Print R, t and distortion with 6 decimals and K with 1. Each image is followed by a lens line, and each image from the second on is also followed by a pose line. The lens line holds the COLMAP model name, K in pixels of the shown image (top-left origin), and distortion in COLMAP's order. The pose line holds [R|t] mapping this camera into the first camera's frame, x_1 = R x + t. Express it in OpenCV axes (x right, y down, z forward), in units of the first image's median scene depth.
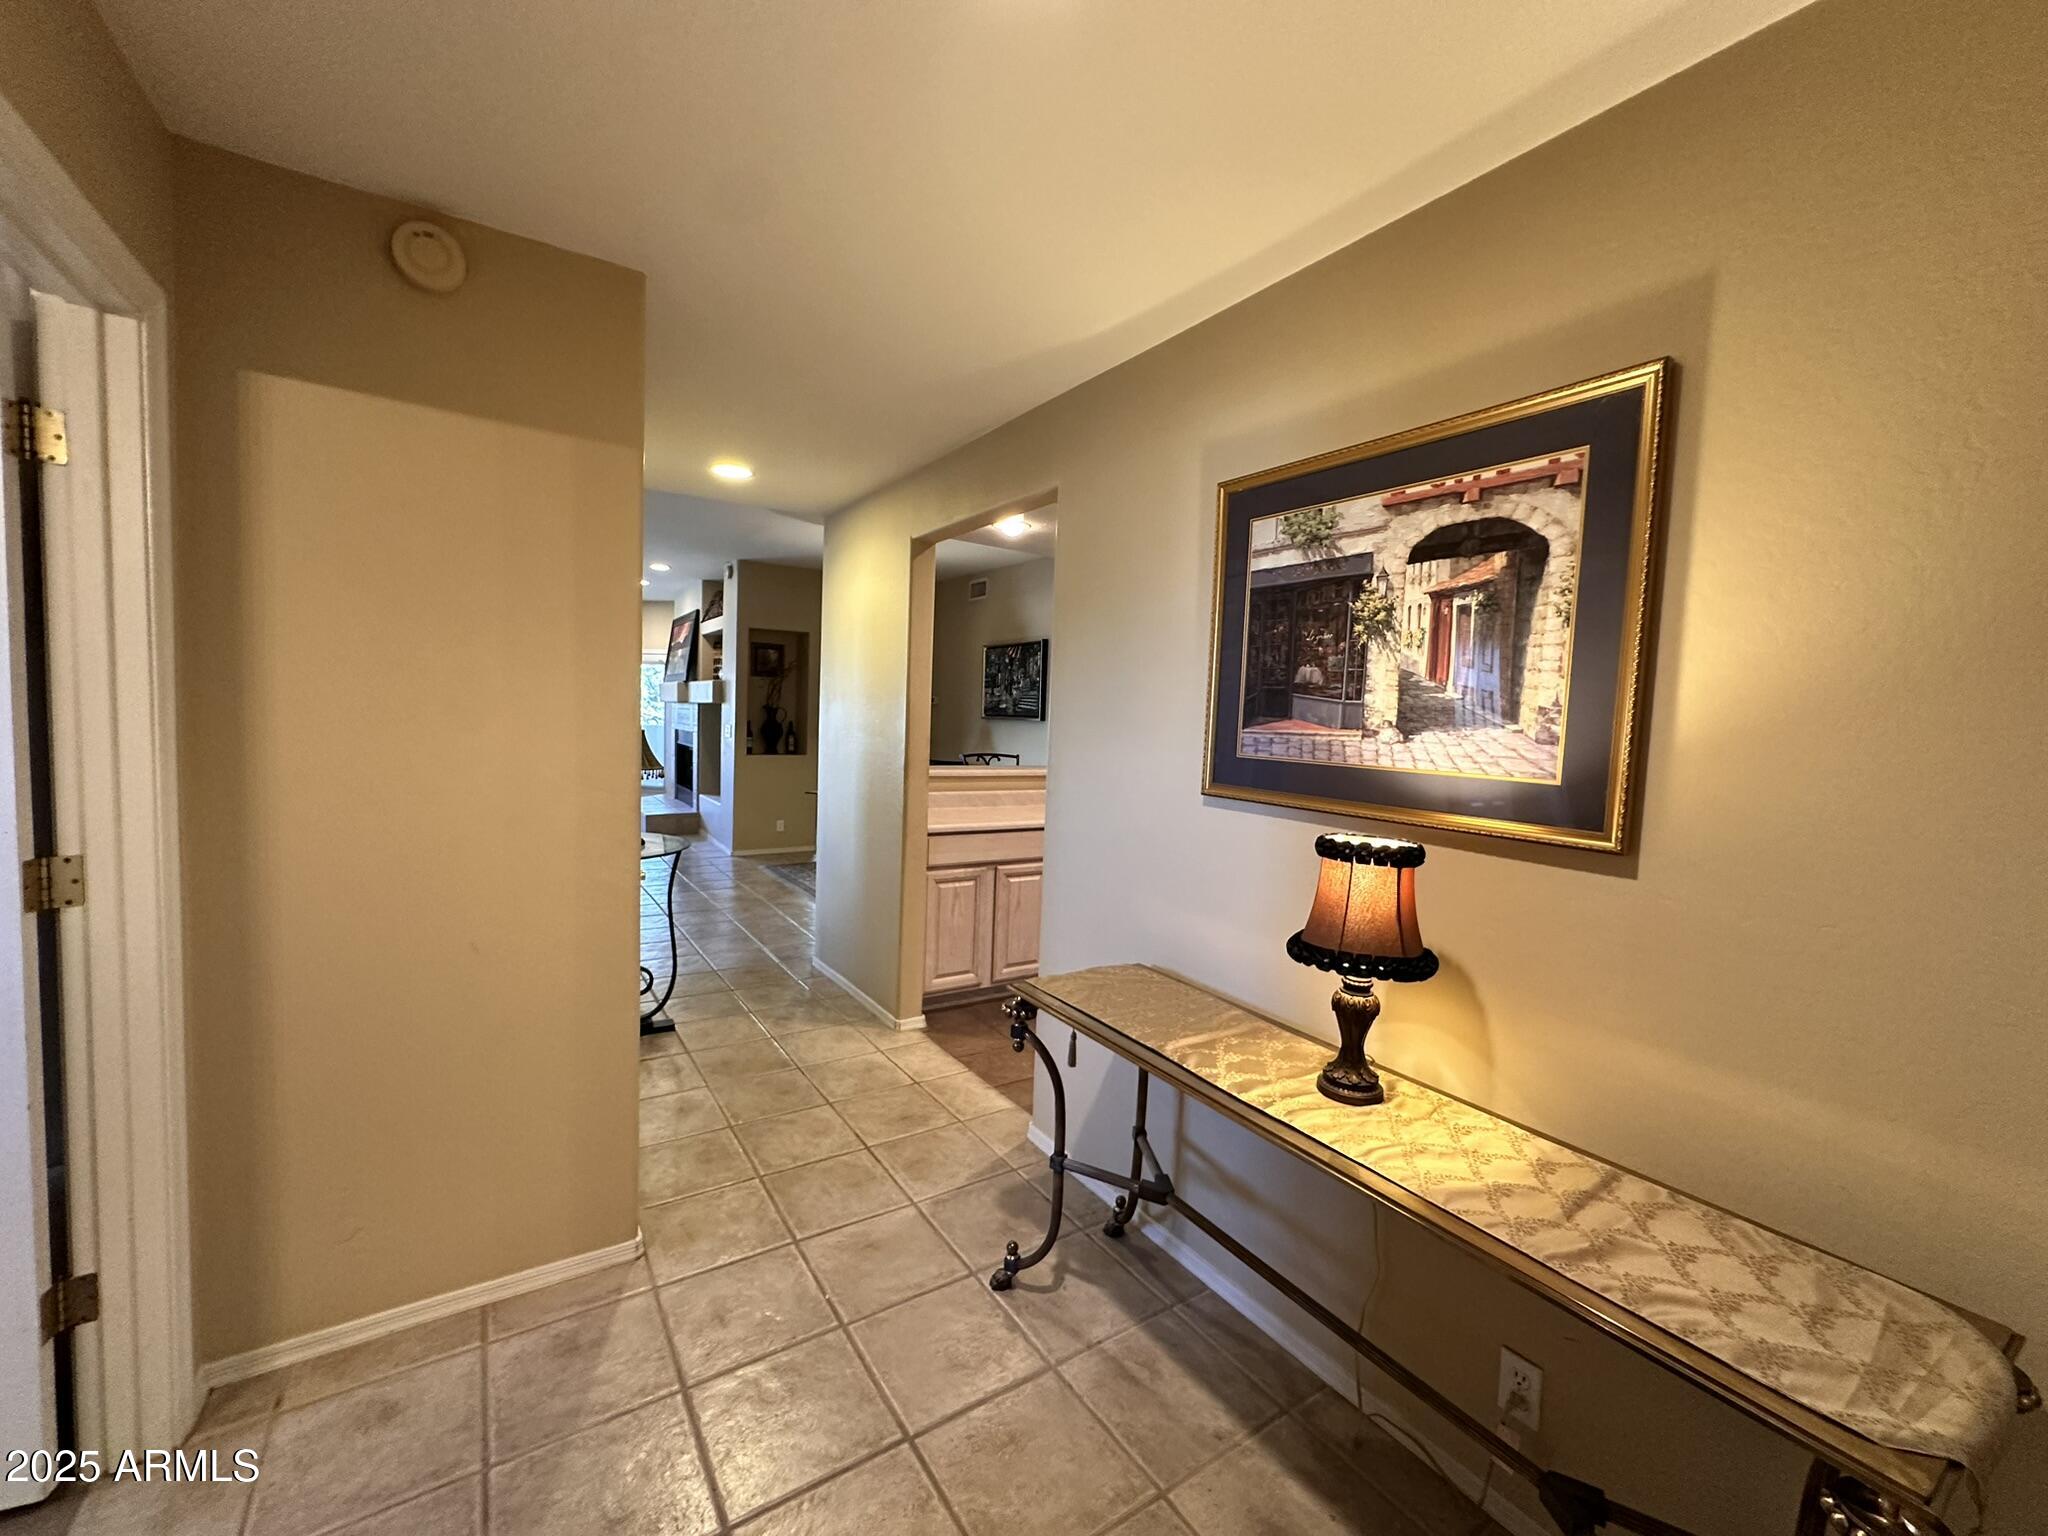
lens RADIAL K [[814.9, 0, 1026.0], [0, 814.9, 778.7], [0, 0, 1]] dist [-0.003194, -0.000075]
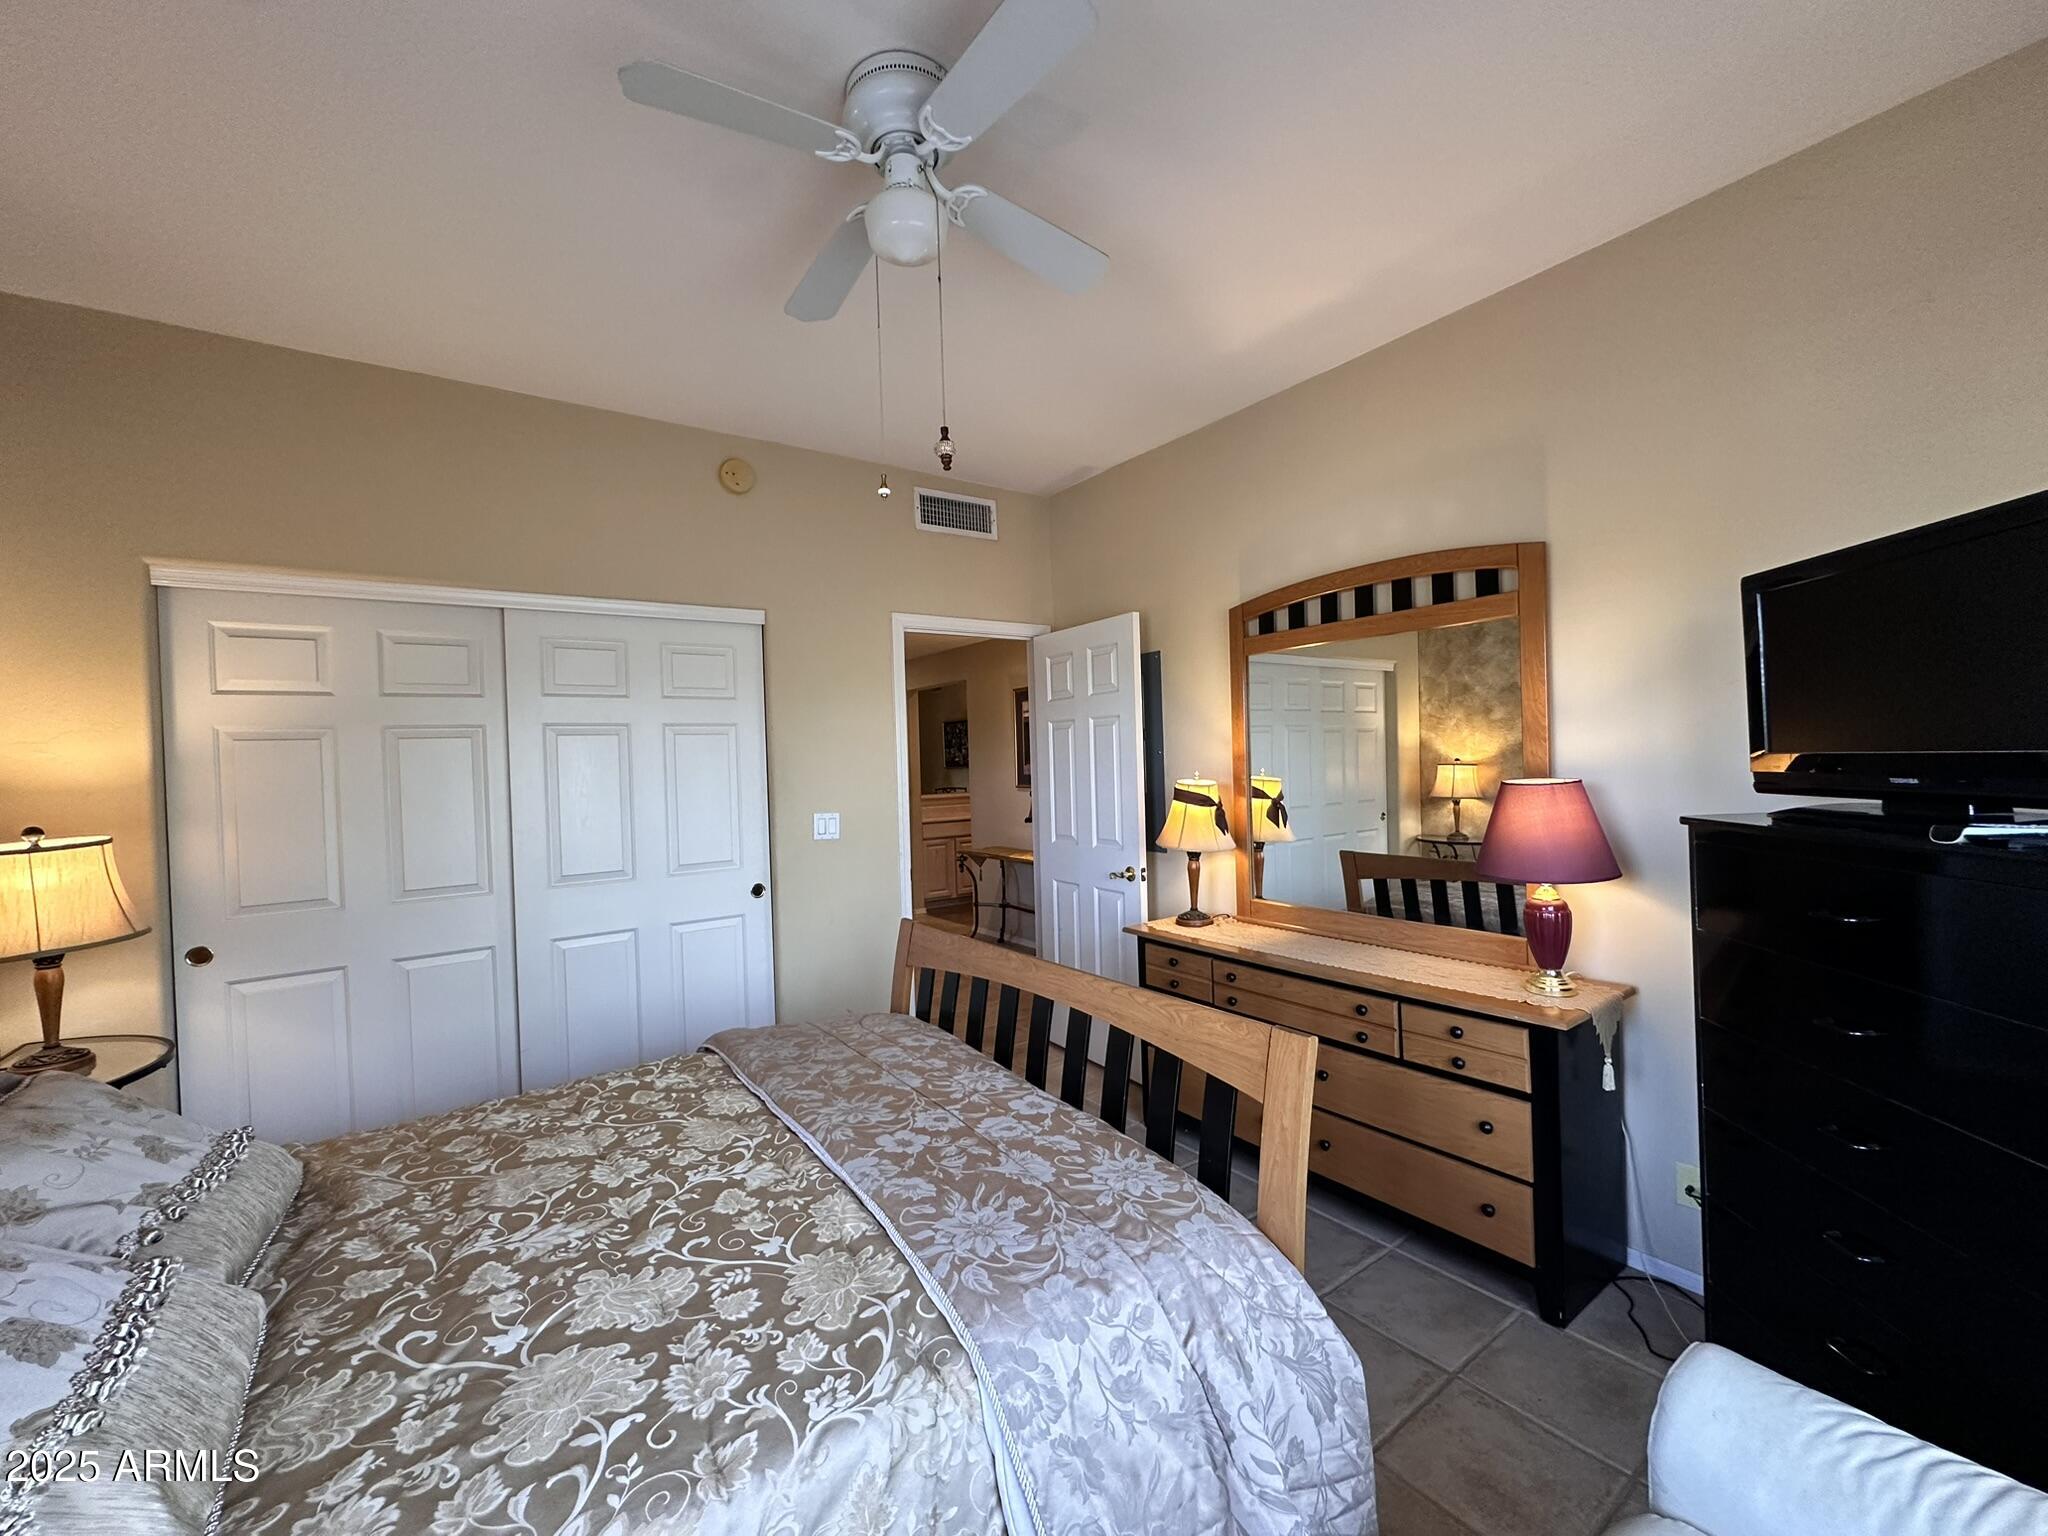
lens RADIAL K [[814.9, 0, 1023.4], [0, 814.9, 770.8], [0, 0, 1]] dist [-0.003194, -0.000075]
pose [[0.996047, -0.079726, 0.039165, 0.051568], [0.081723, 0.995279, -0.052348, 0.041705], [-0.034807, 0.055342, 0.997861, -0.845053]]
